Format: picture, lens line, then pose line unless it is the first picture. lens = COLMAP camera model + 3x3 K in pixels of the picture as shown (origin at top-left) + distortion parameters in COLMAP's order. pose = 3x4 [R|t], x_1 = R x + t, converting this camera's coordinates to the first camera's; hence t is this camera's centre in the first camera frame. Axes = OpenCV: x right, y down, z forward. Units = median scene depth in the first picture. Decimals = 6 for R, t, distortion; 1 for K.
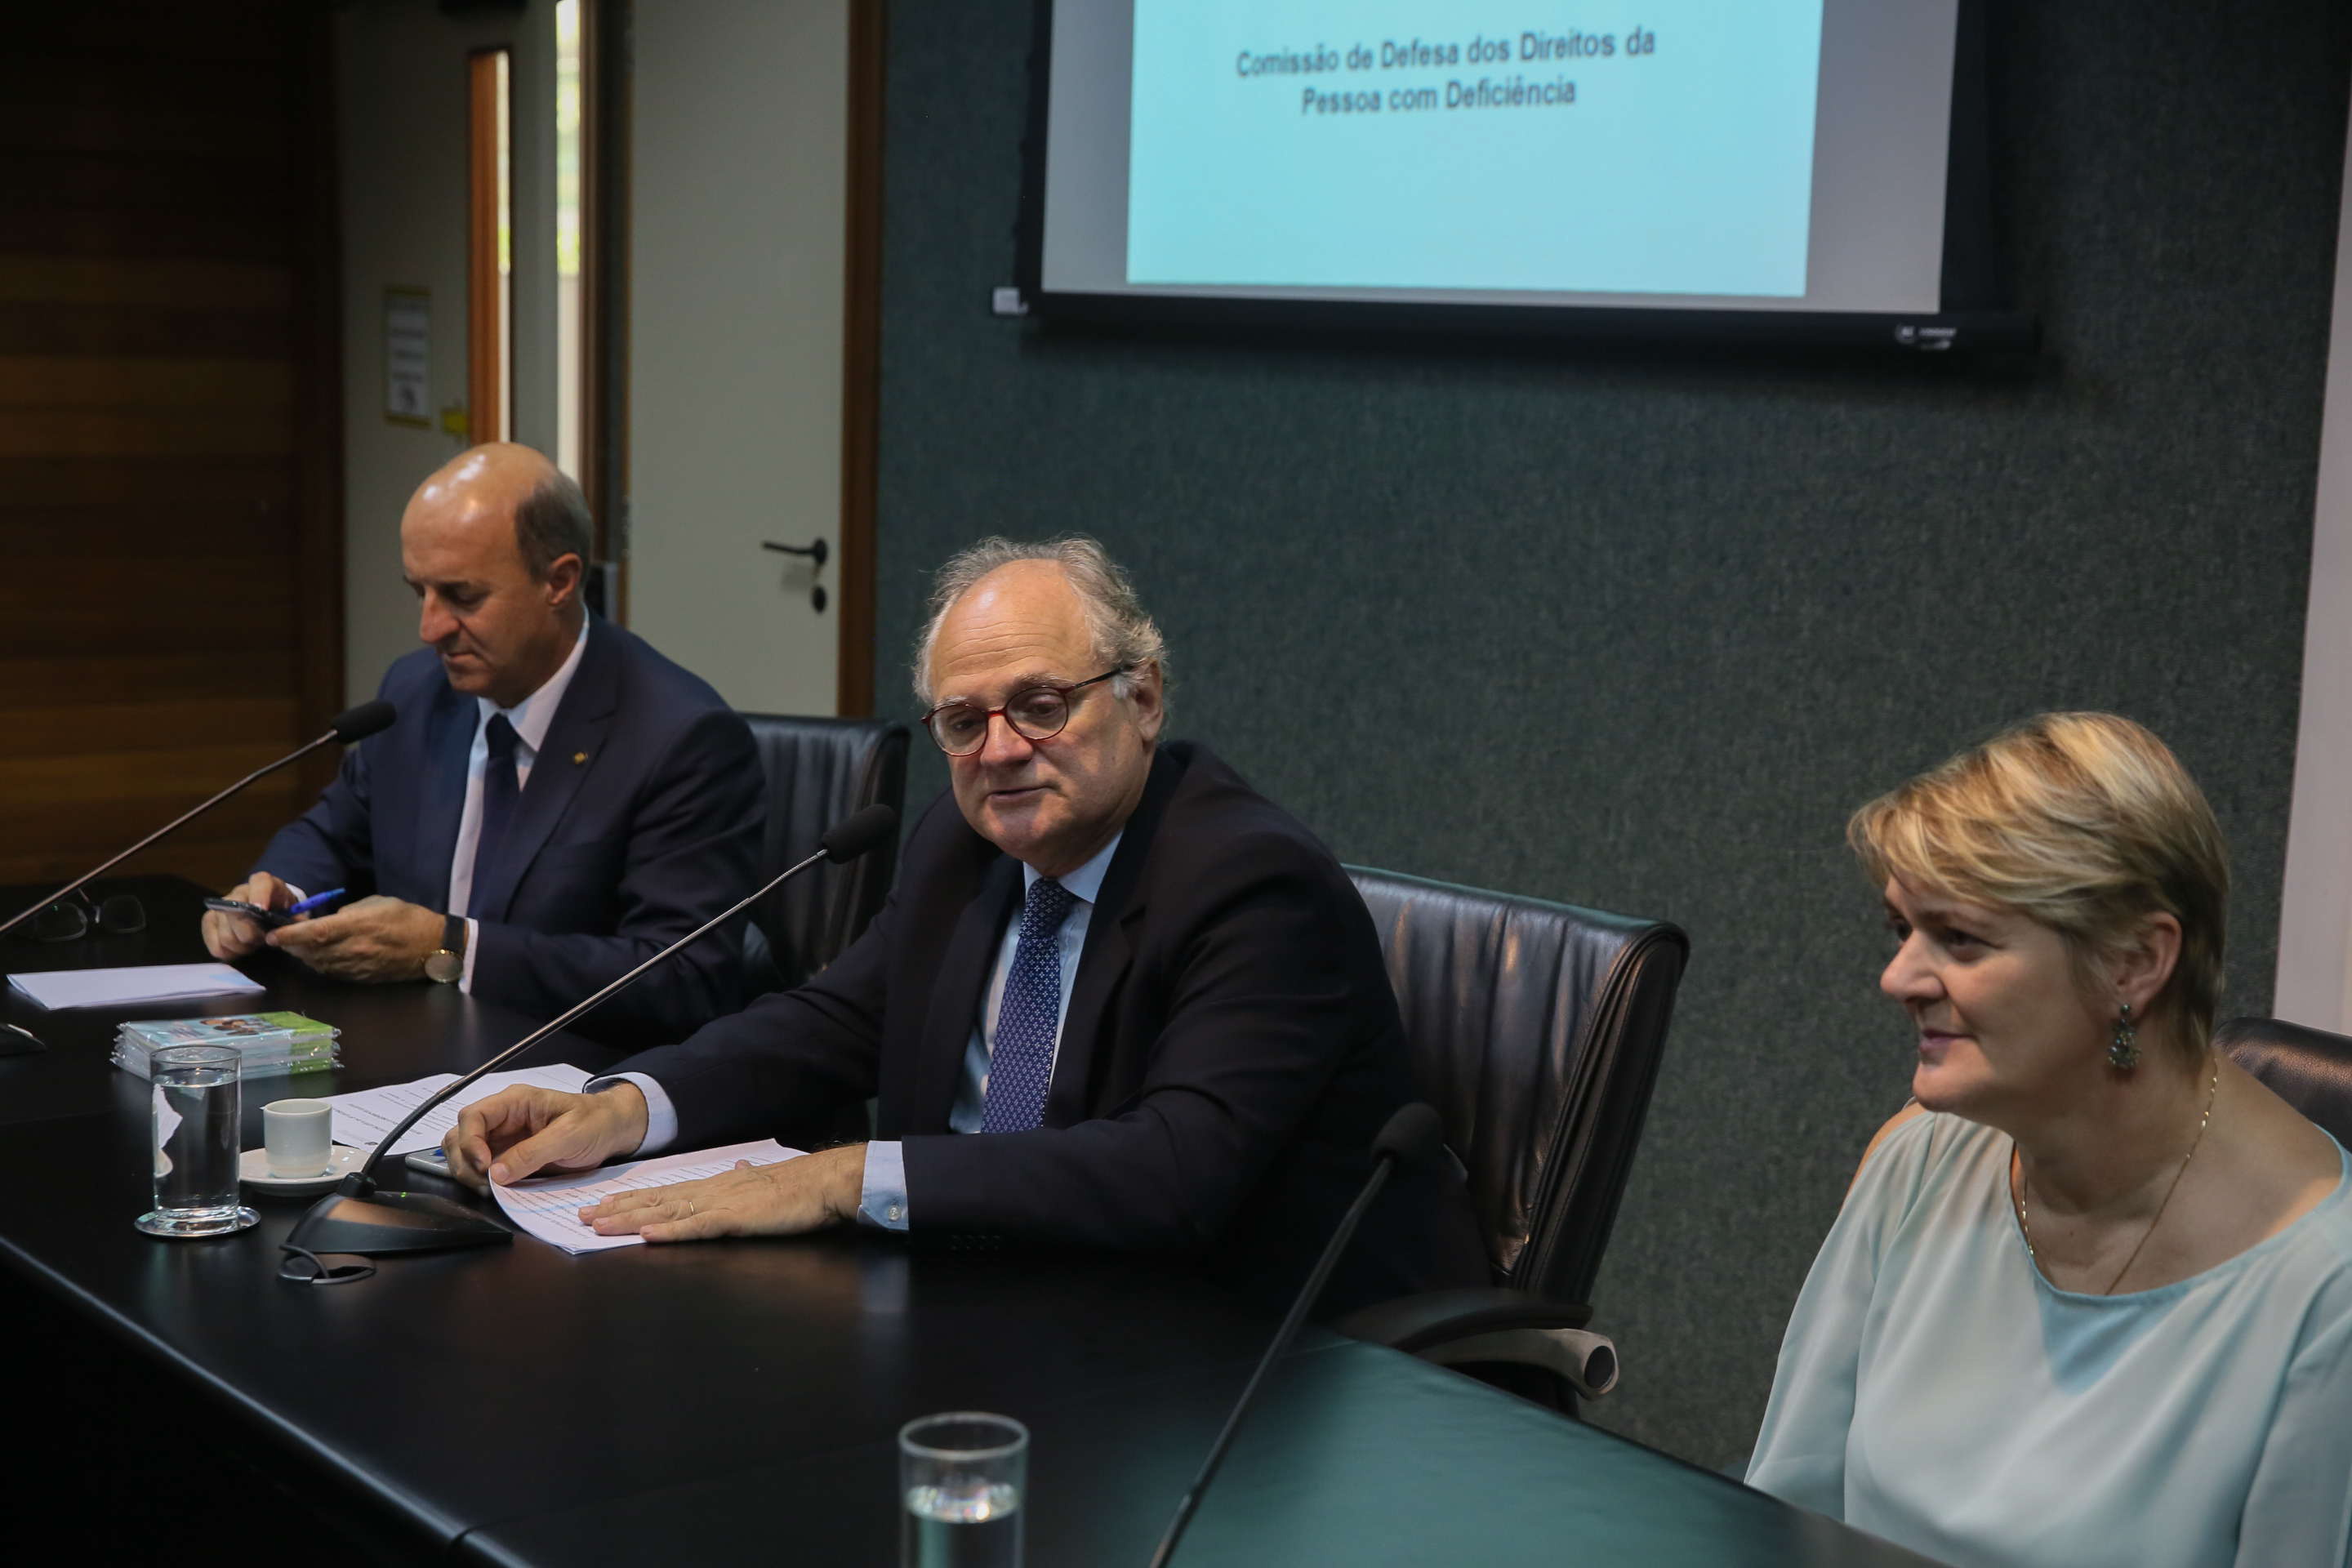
lens RADIAL K [[3715.6, 0, 1172.7], [0, 3715.6, 737.9], [0, 0, 1]] dist [0.140371, 0.000000]
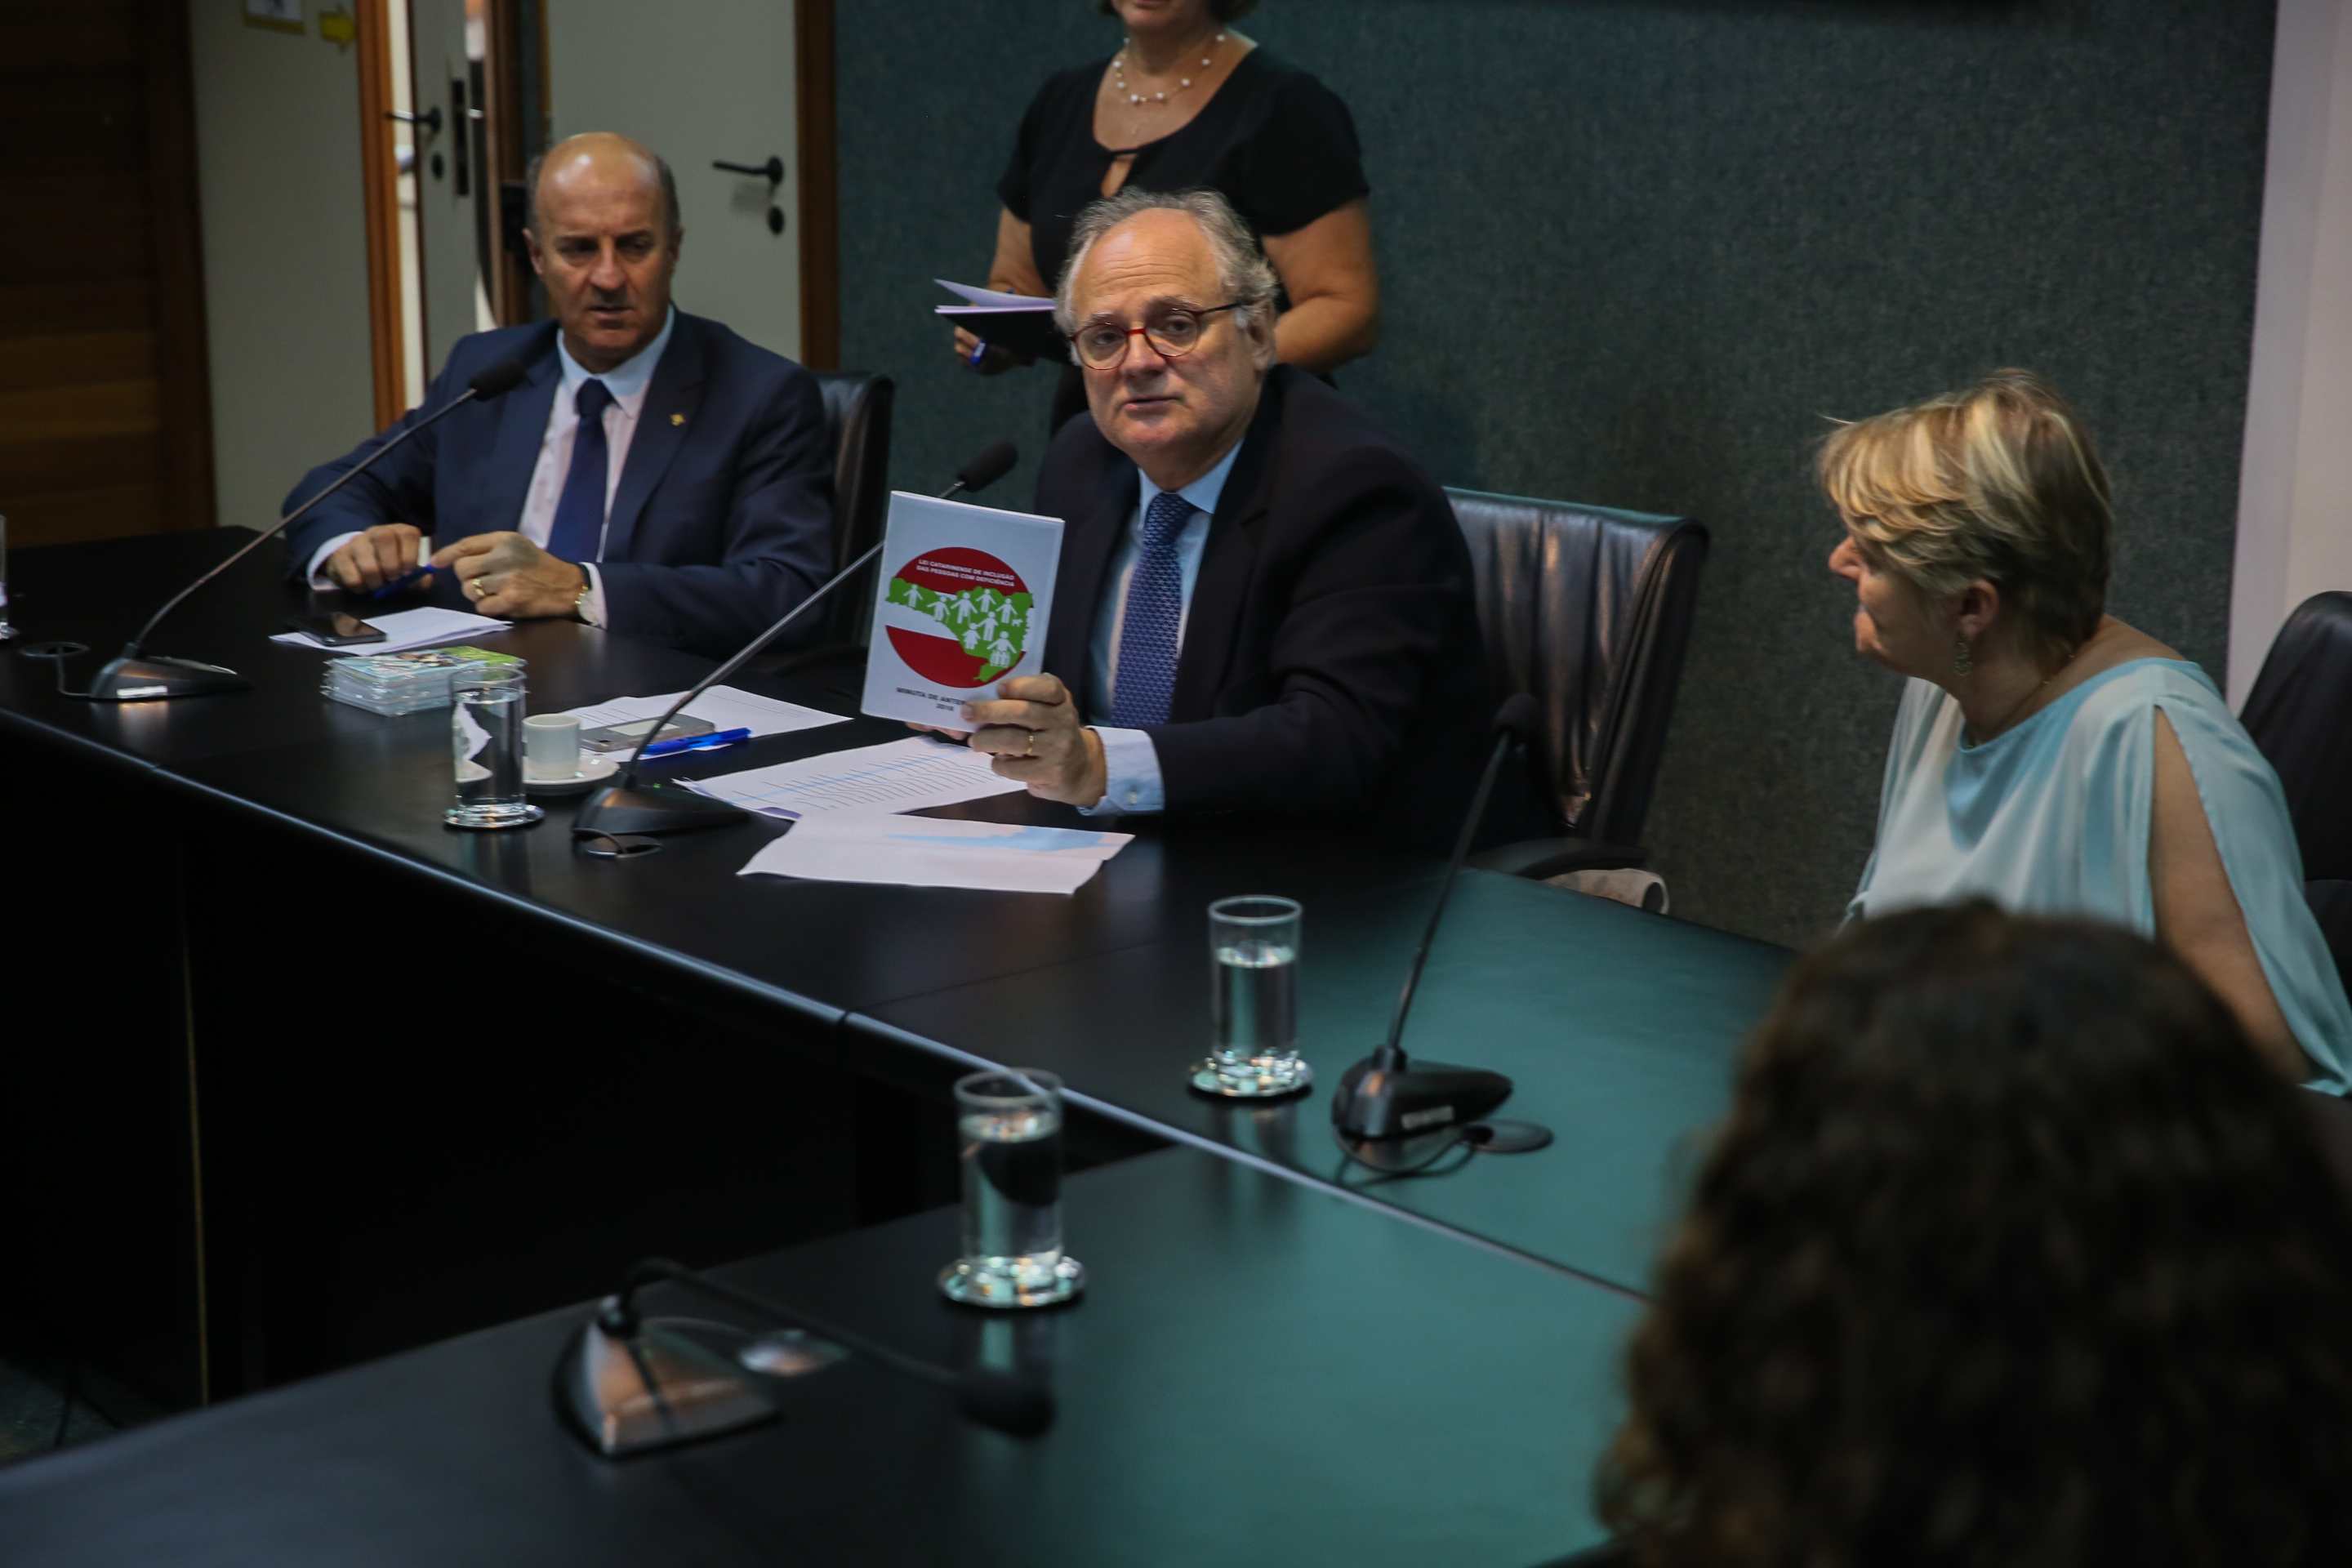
lens RADIAL K [[4588.3, 0, 1233.2], [0, 4588.3, 712.4], [0, 0, 1]] dist [0.247522, 0.000000]
pose [[0.997940, -0.033231, 0.054875, -0.065642], [0.028555, 0.996065, 0.083905, -0.010039], [-0.057447, -0.082165, 0.994962, -0.292109]]
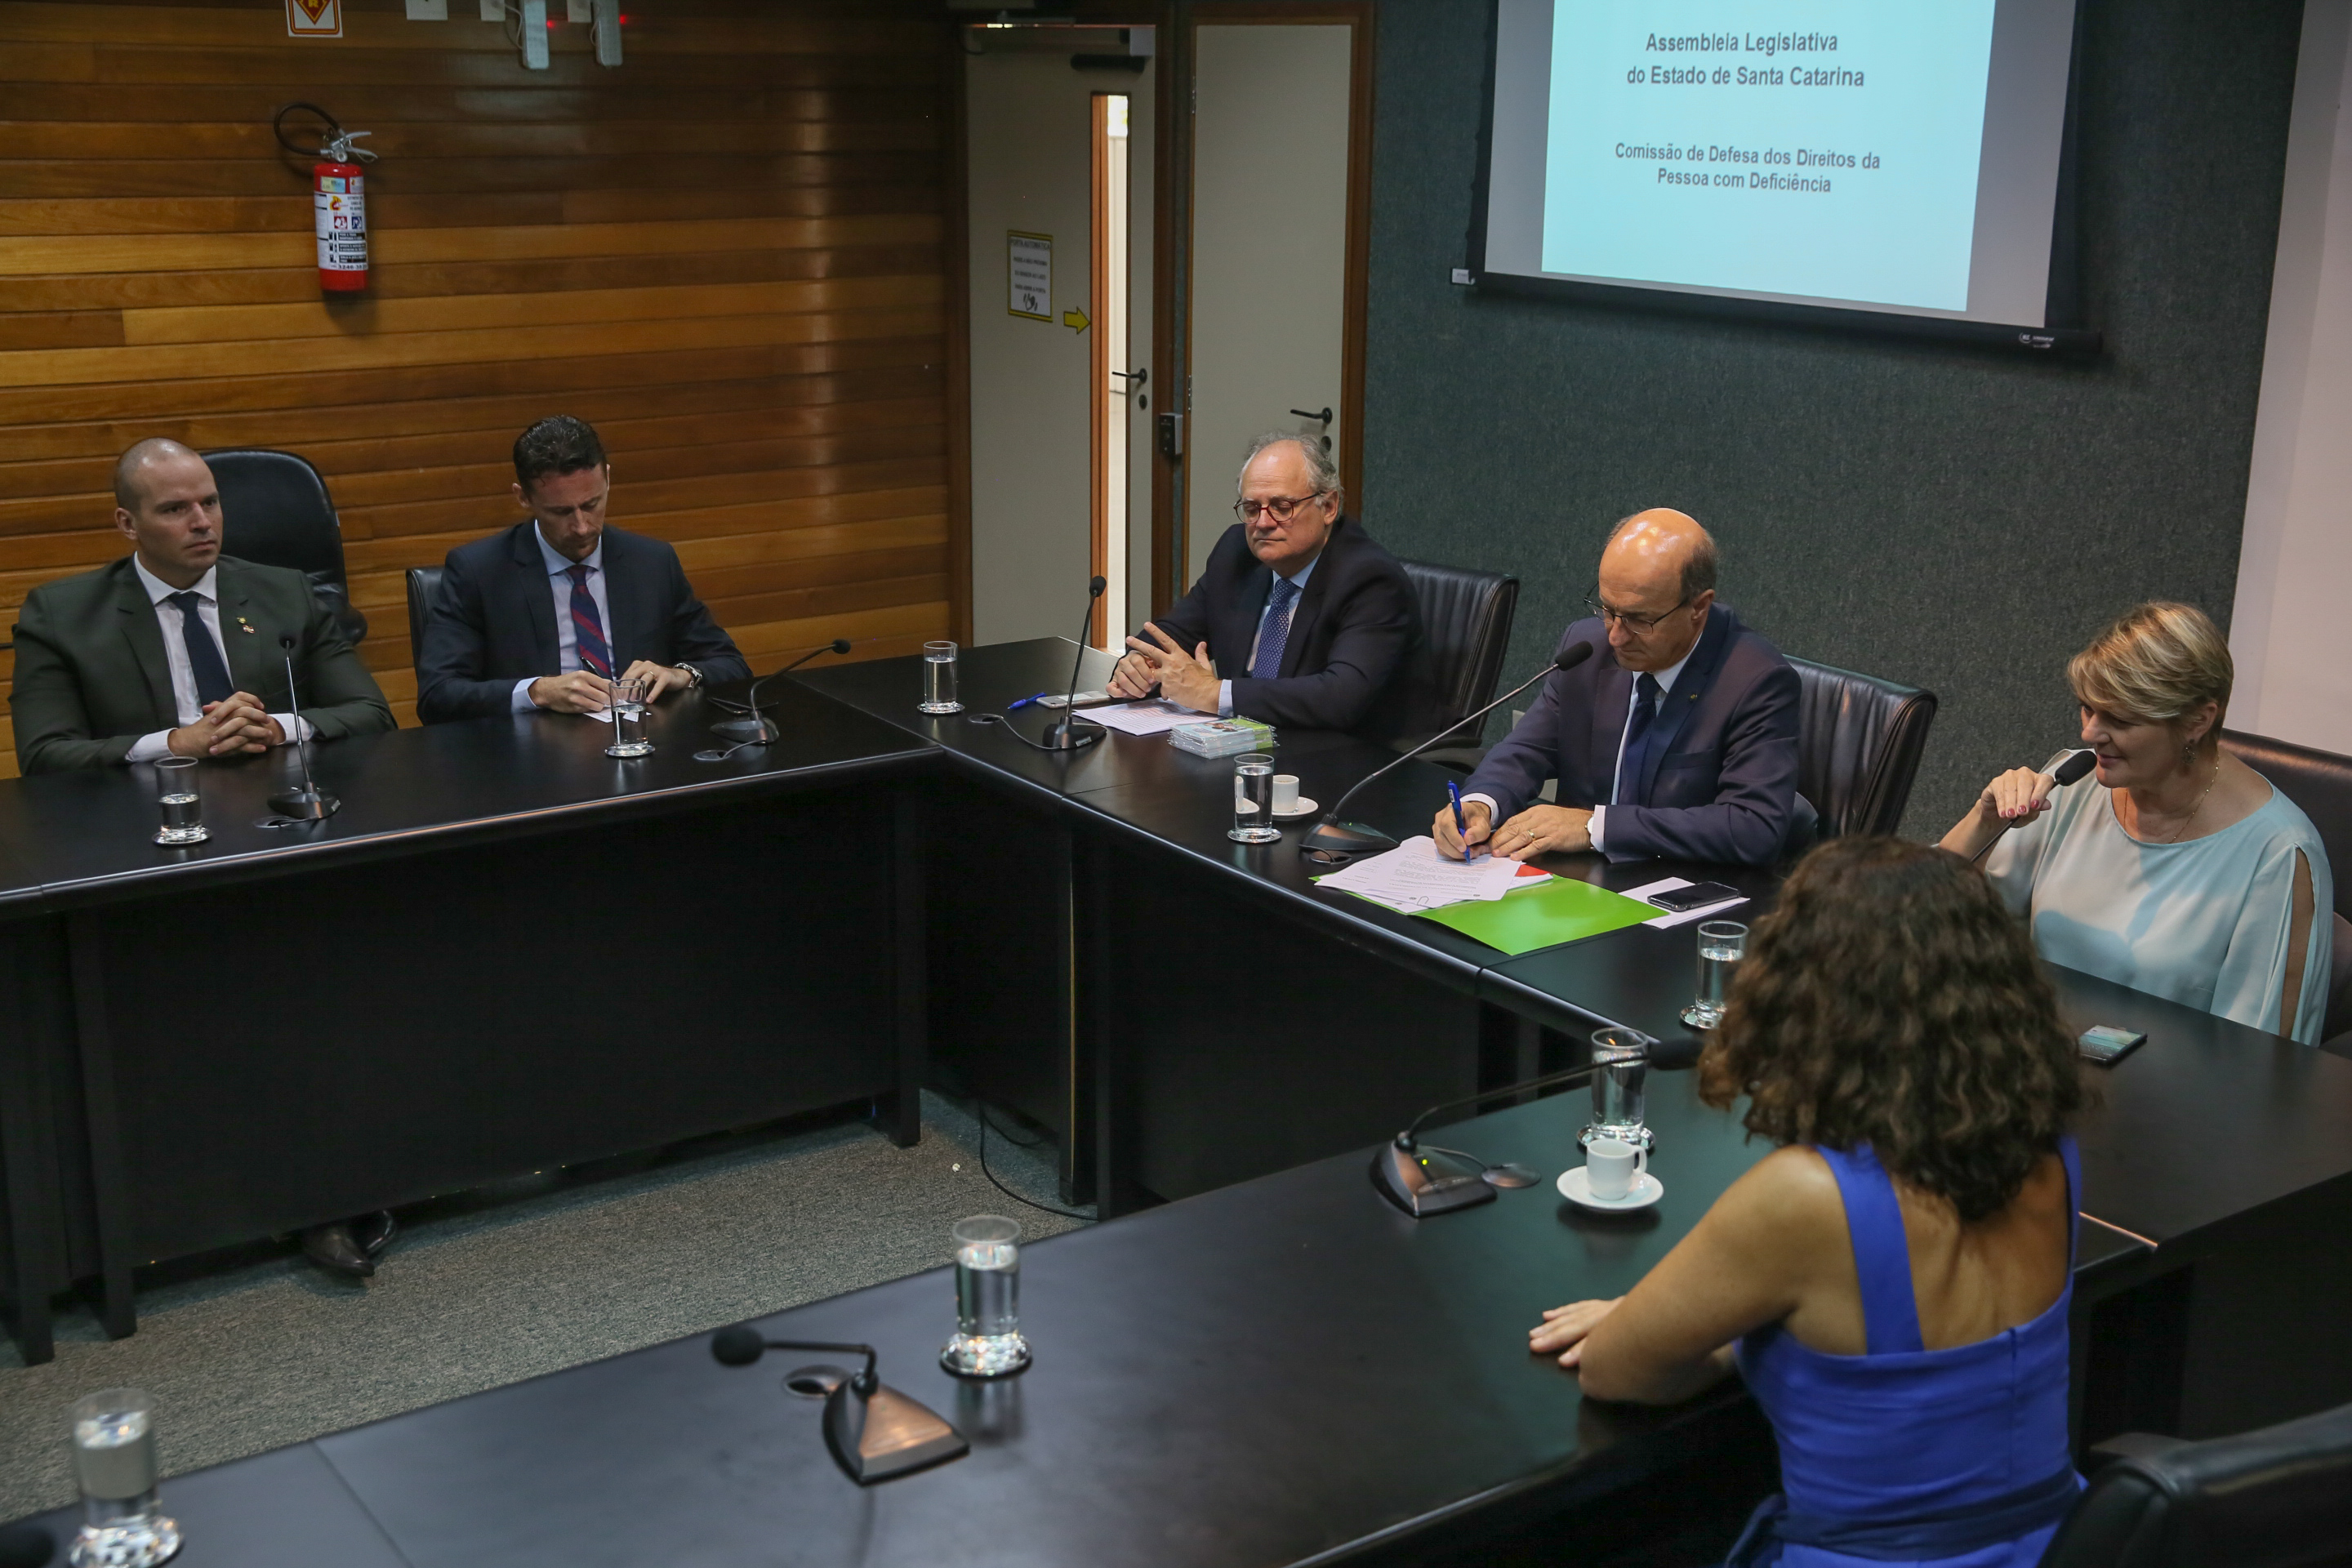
lens RADIAL K [[2855.0, 0, 1199.6], [0, 2855.0, 779.9], [0, 0, 1]] dist [0.094046, 0.000000]
pose [[0.999277, -0.010836, -0.036450, -0.150164], [0.015474, 0.991461, 0.129481, -0.077146], [0.034735, -0.129951, 0.990912, -0.417488]]
